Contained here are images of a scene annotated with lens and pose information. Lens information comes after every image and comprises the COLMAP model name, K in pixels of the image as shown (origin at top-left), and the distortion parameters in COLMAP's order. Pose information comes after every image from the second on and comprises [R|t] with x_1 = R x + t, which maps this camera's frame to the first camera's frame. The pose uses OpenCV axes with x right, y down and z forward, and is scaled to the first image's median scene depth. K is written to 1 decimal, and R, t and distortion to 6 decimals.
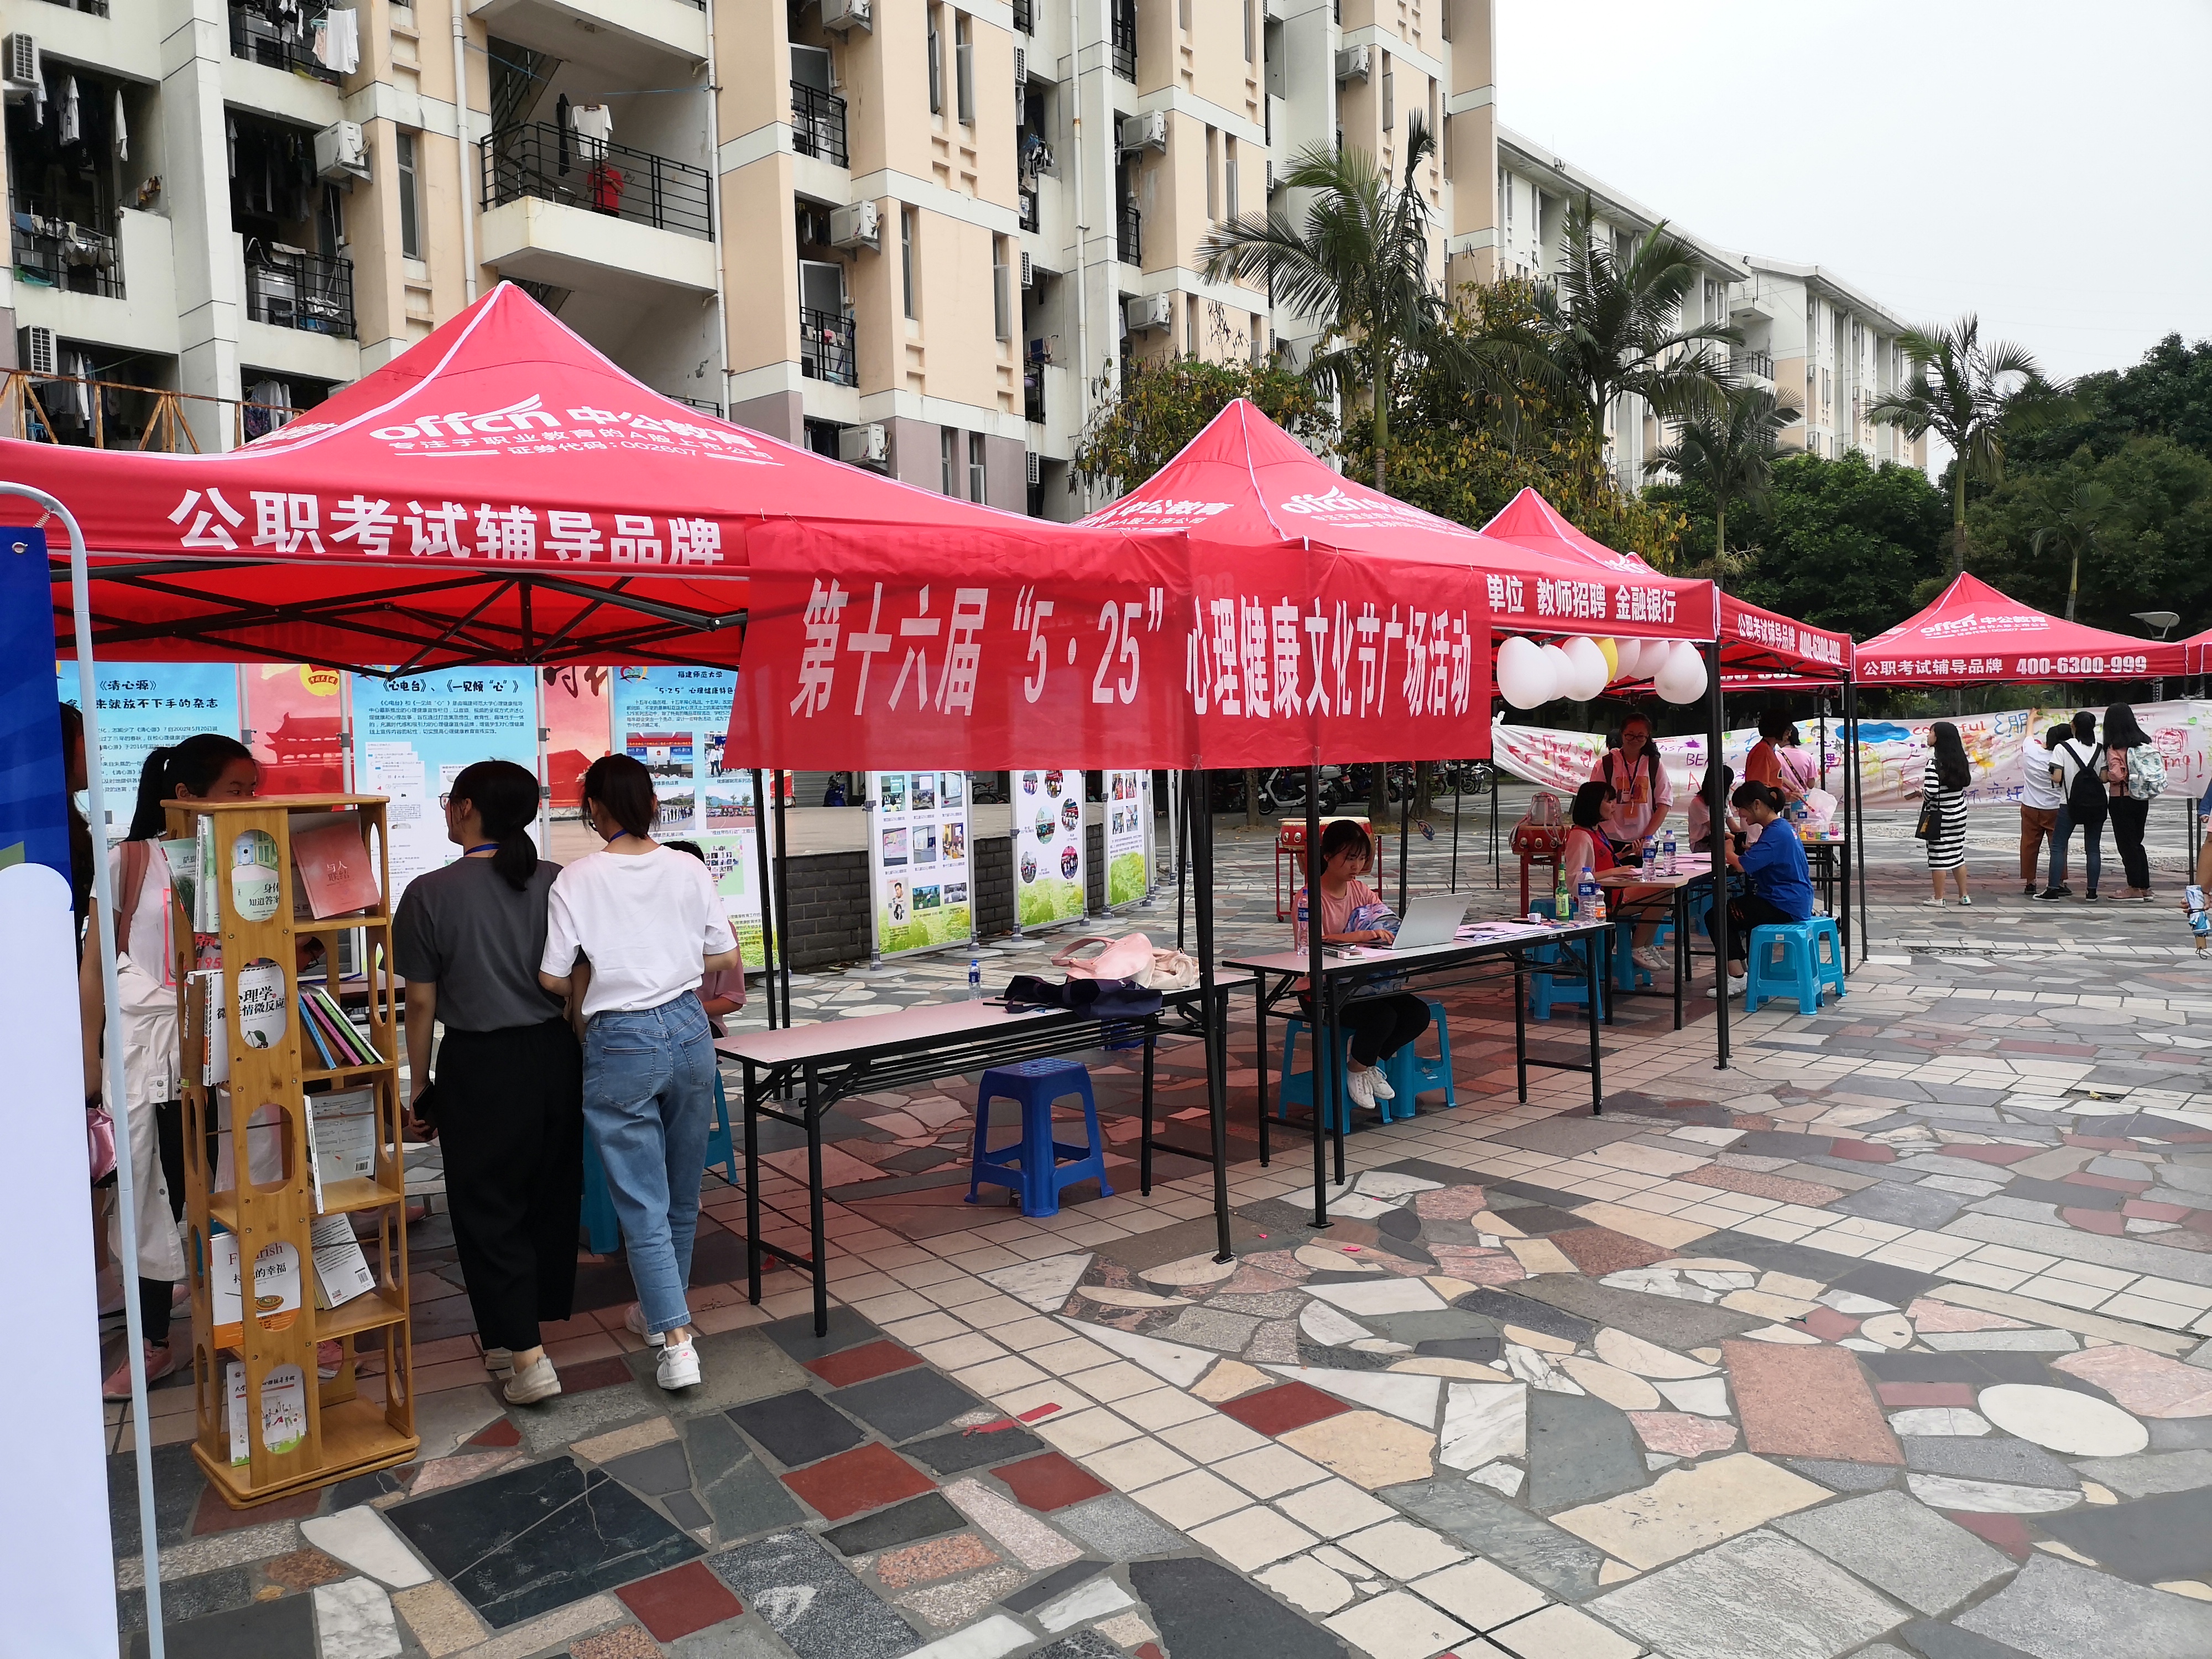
lens RADIAL K [[1675.4, 0, 1111.3], [0, 1675.4, 822.4], [0, 0, 1]] dist [0.071610, -0.041513]
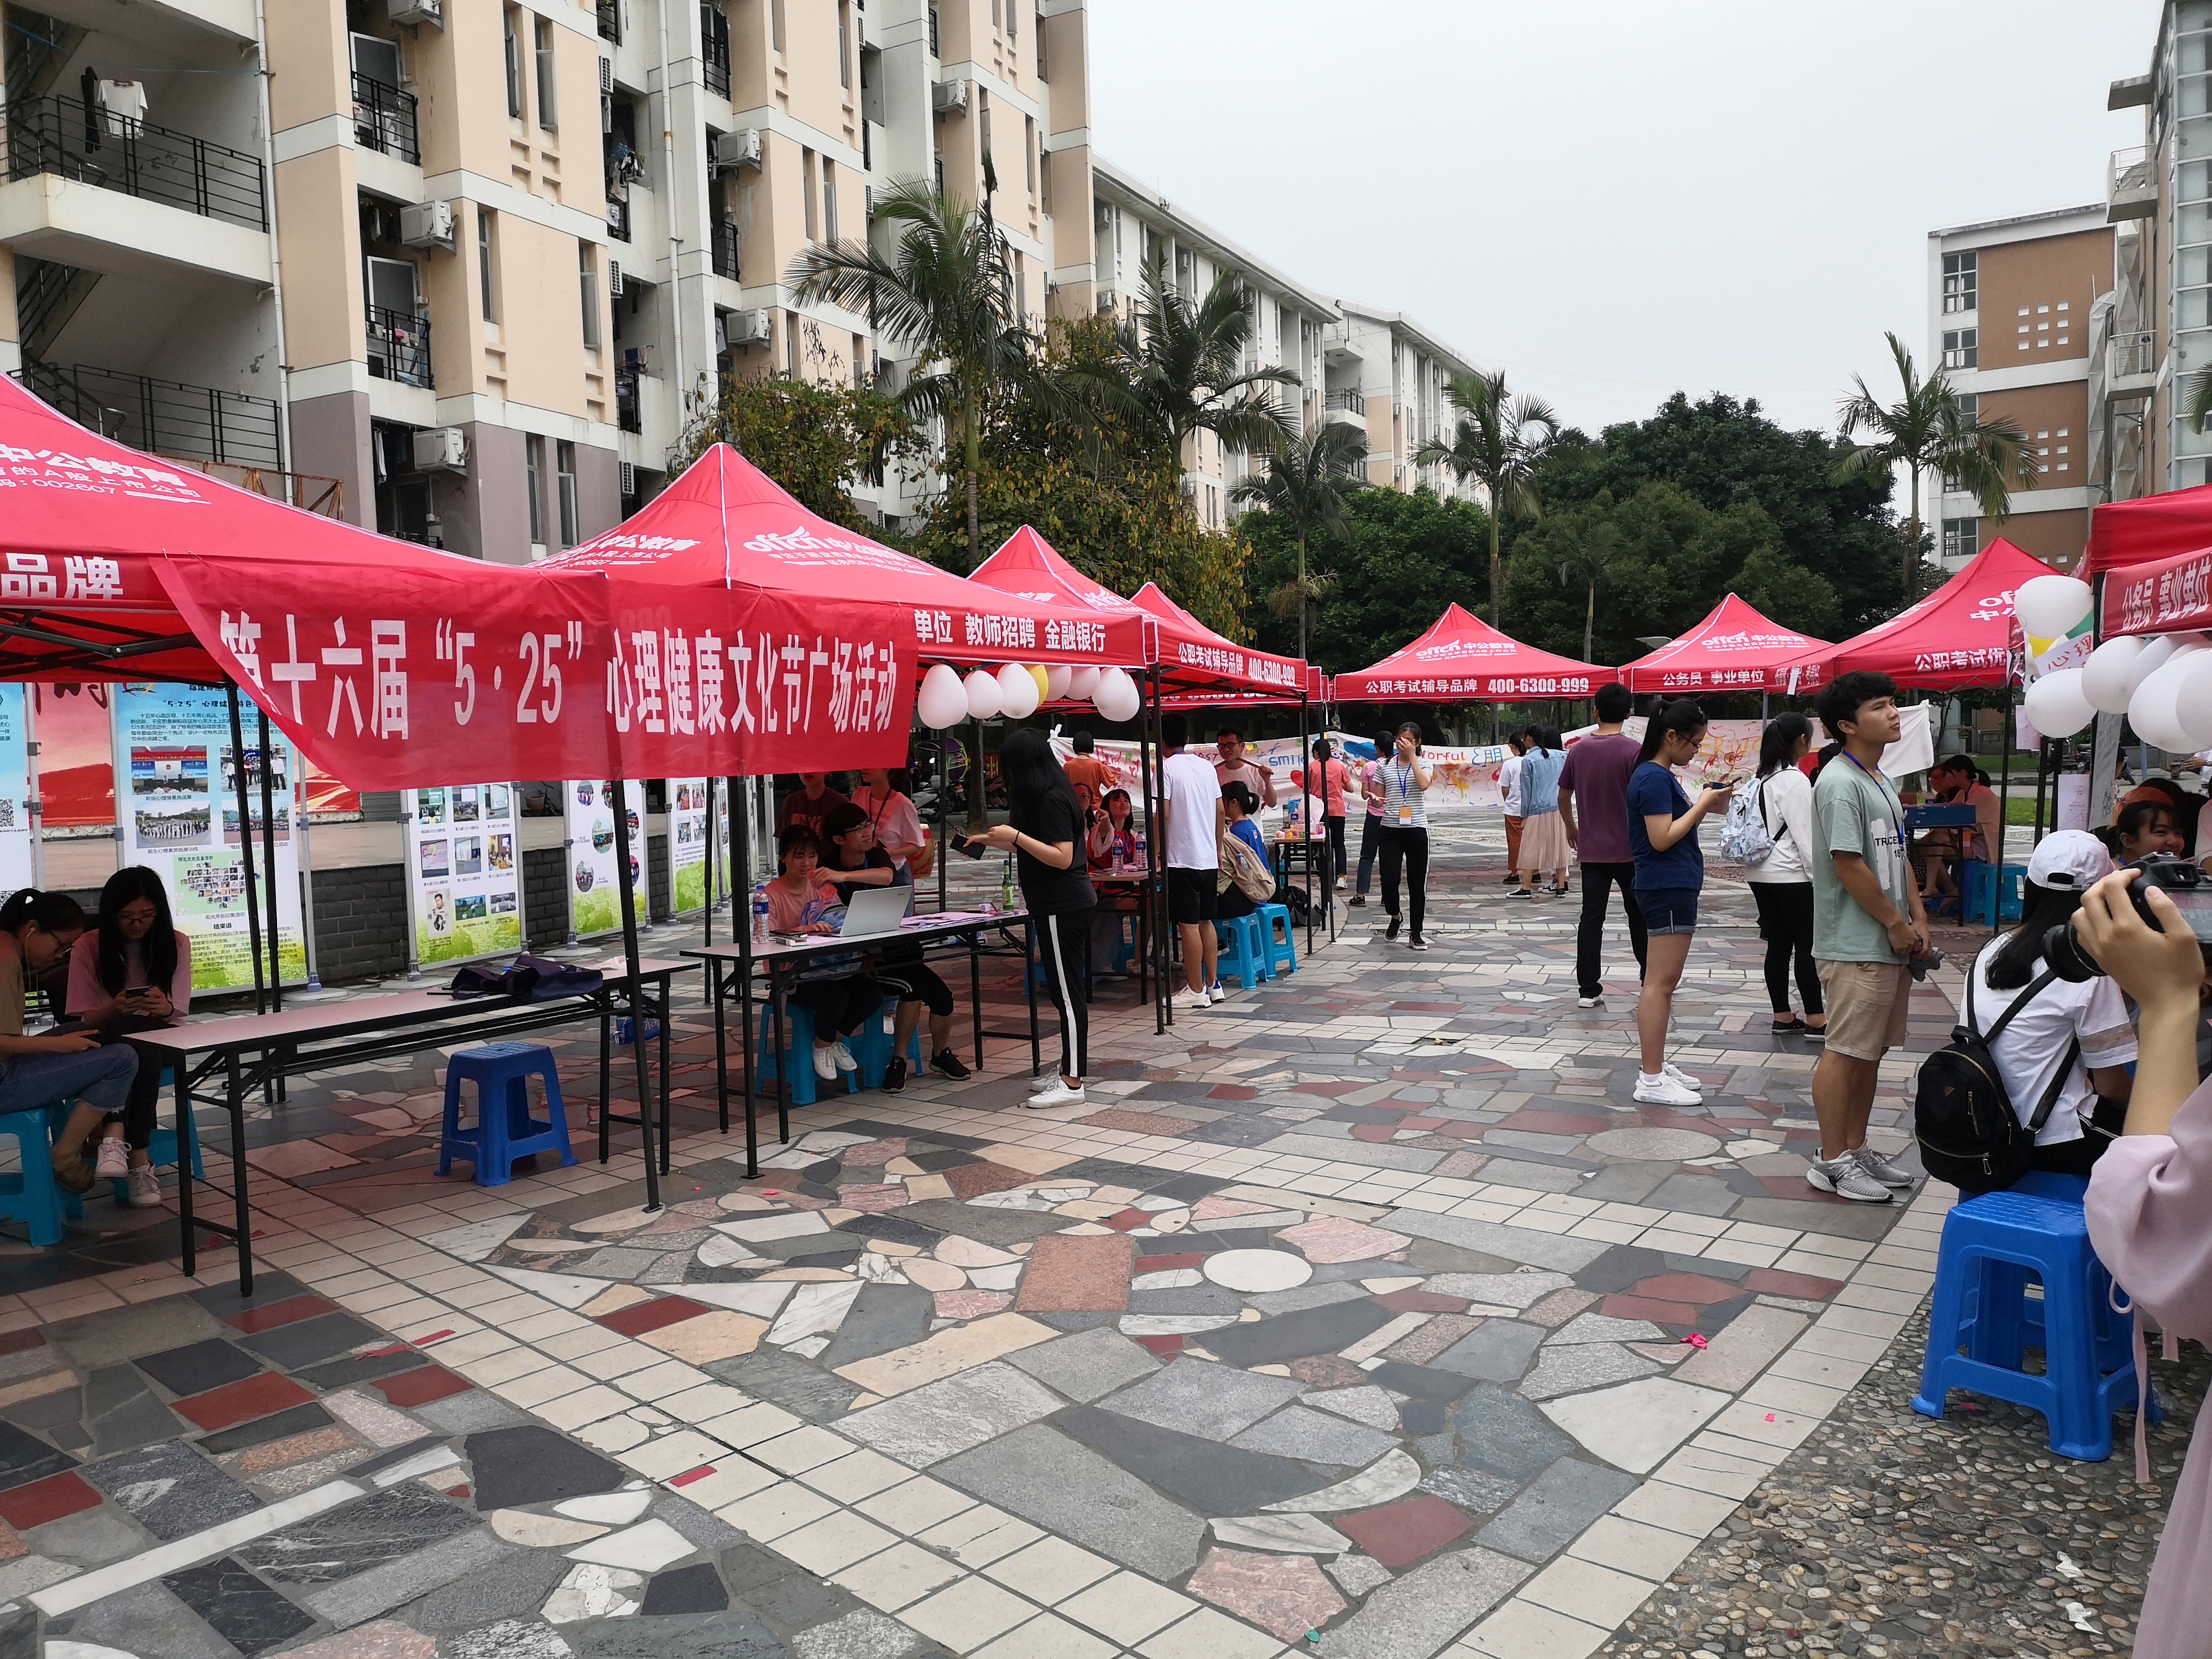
lens RADIAL K [[1675.4, 0, 1111.3], [0, 1675.4, 822.4], [0, 0, 1]] dist [0.071610, -0.041513]
pose [[0.978818, -0.012570, 0.204345, 0.066571], [0.013756, 0.999896, -0.004383, 0.003128], [-0.204269, 0.007101, 0.978889, -0.088616]]
